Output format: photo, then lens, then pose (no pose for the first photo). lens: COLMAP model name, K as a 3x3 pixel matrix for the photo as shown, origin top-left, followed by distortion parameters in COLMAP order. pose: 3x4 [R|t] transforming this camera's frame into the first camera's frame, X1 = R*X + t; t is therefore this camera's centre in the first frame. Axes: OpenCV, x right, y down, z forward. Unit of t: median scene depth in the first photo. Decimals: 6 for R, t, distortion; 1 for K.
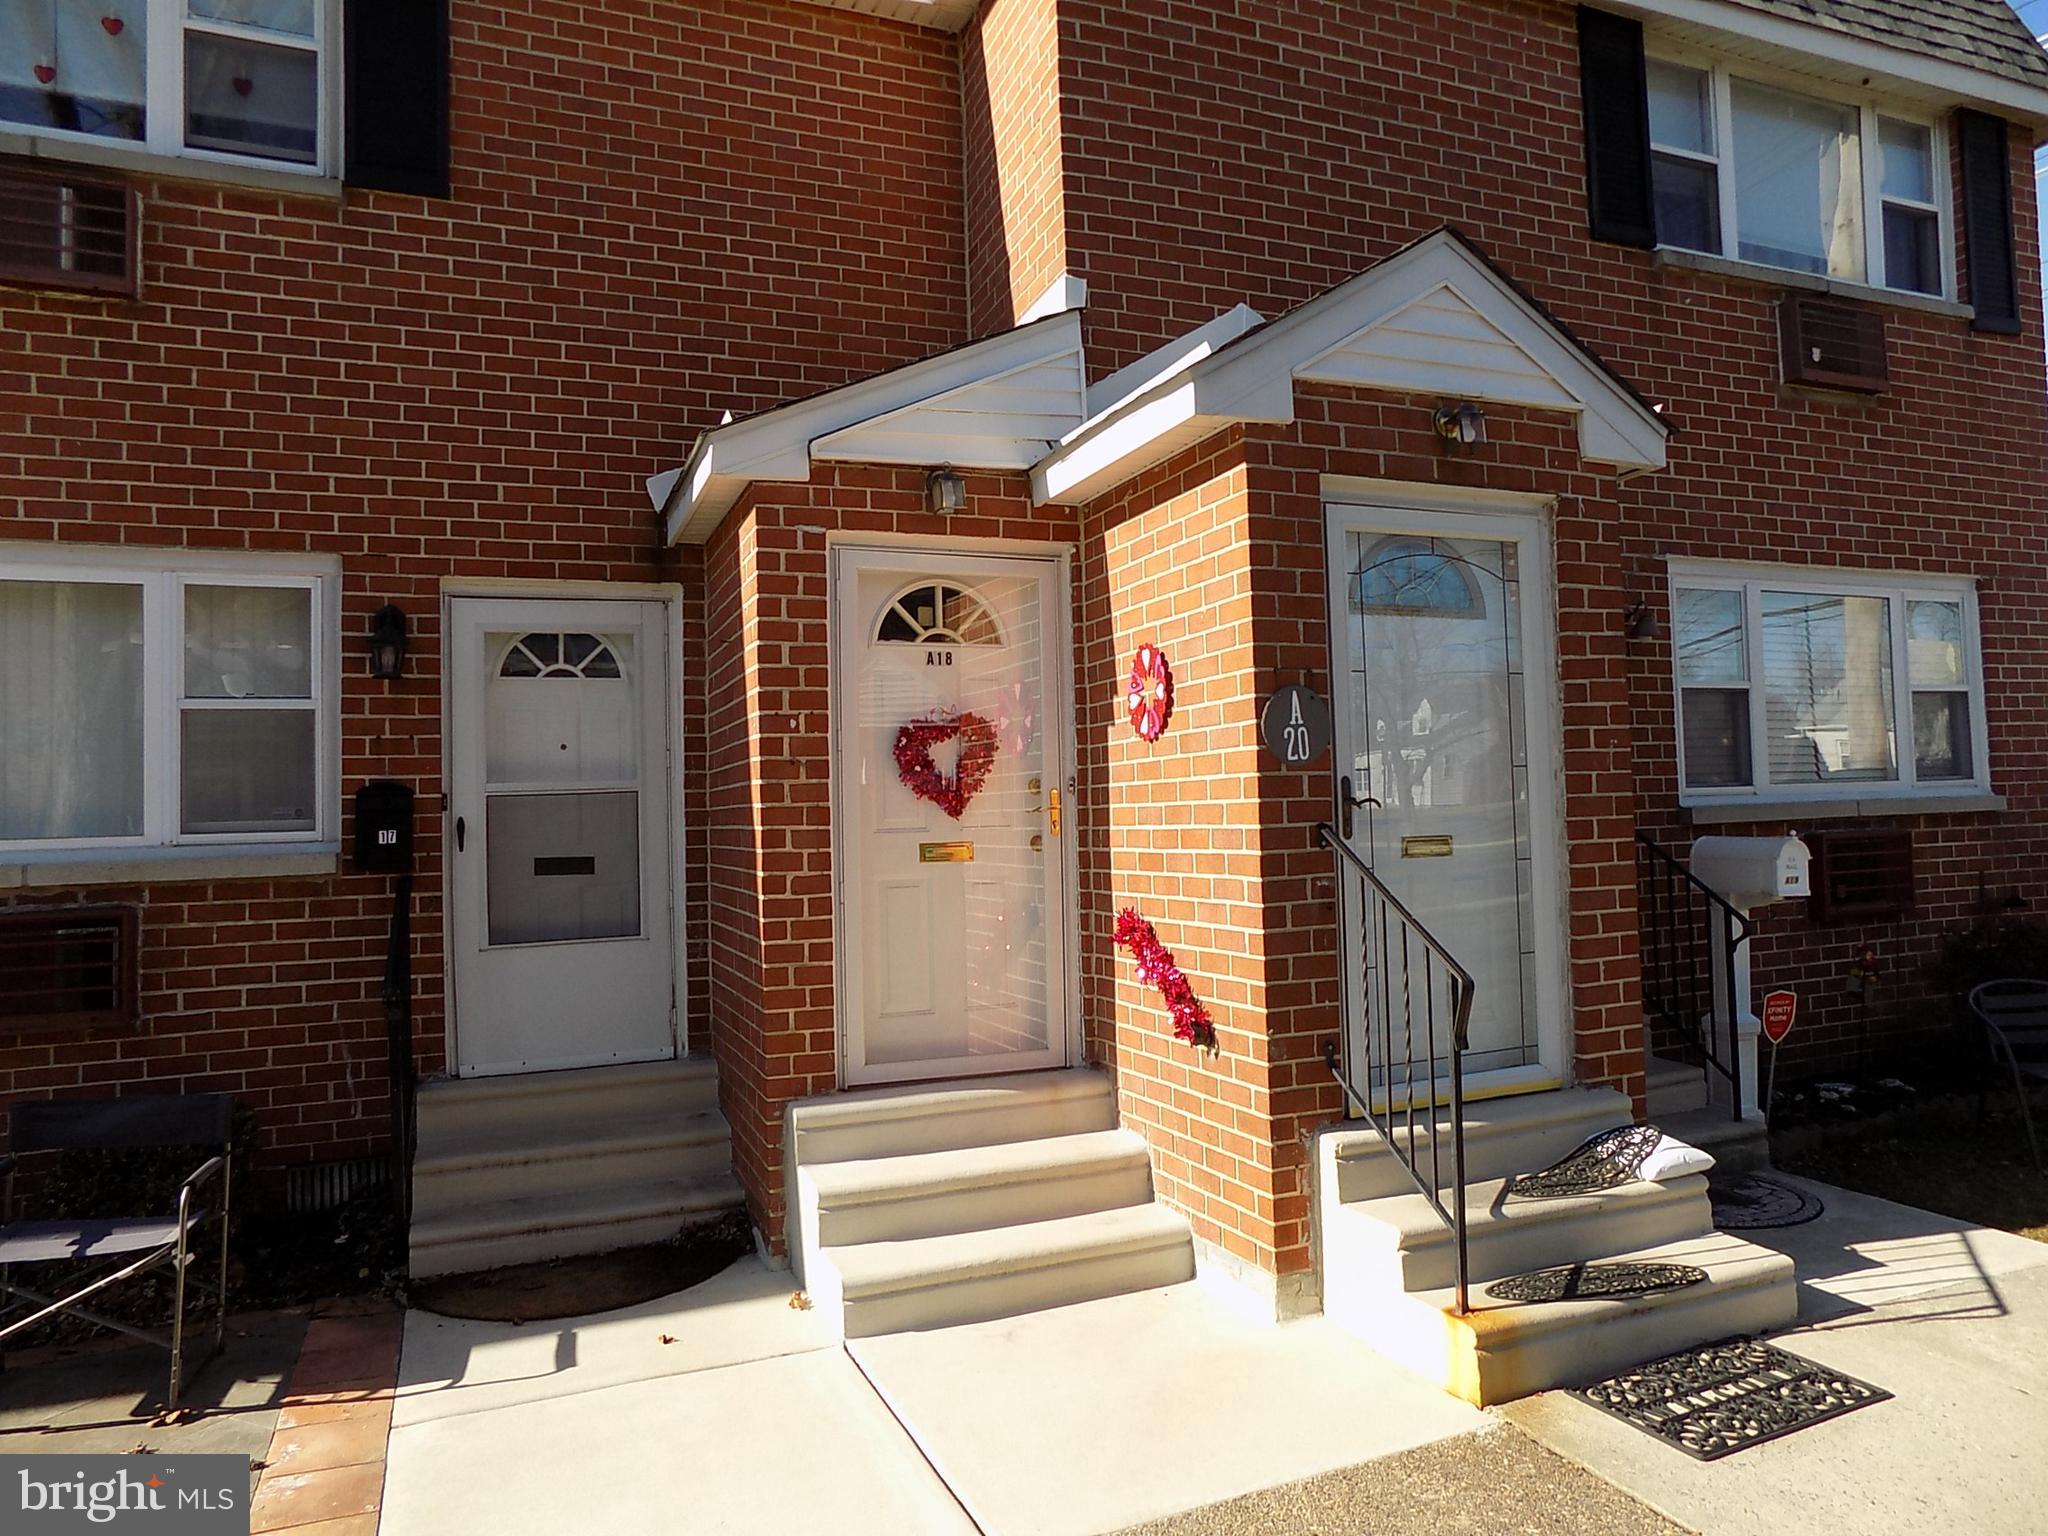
lens RADIAL K [[1386.6, 0, 1052.8], [0, 1386.6, 761.8], [0, 0, 1]] dist [-0.069381, 0.070068]
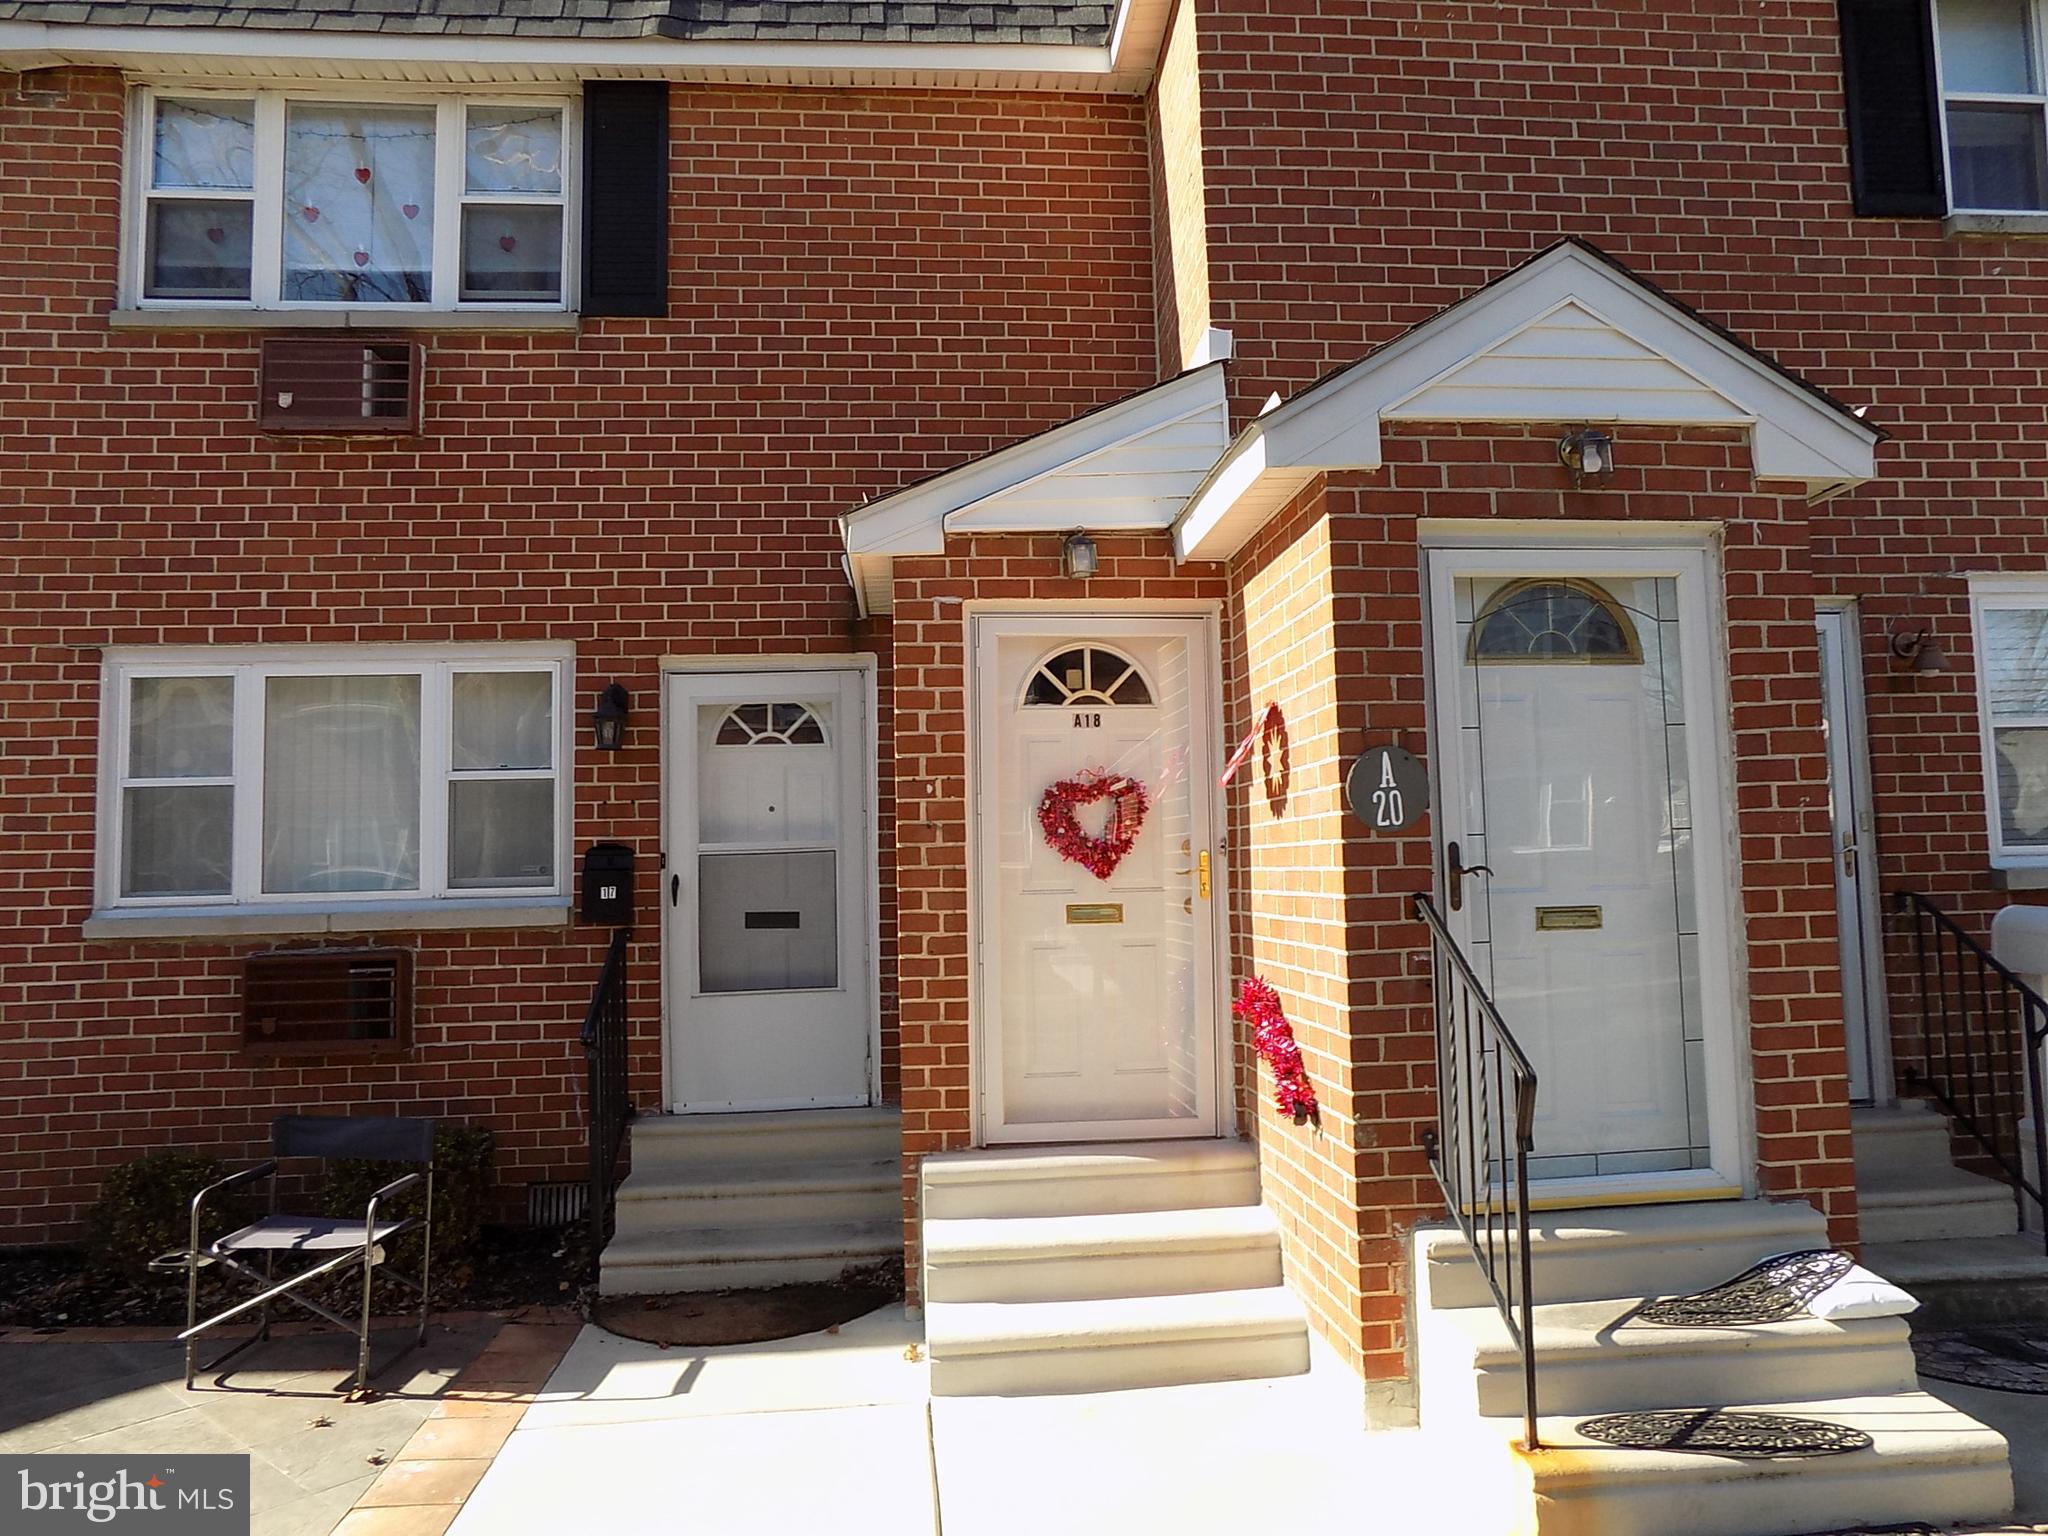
lens RADIAL K [[1386.6, 0, 1020.0], [0, 1386.6, 765.7], [0, 0, 1]] dist [-0.069381, 0.070068]
pose [[0.956004, -0.015978, -0.292920, 0.173578], [0.007683, 0.999537, -0.029447, -0.013341], [0.293254, 0.025901, 0.955684, 0.027764]]
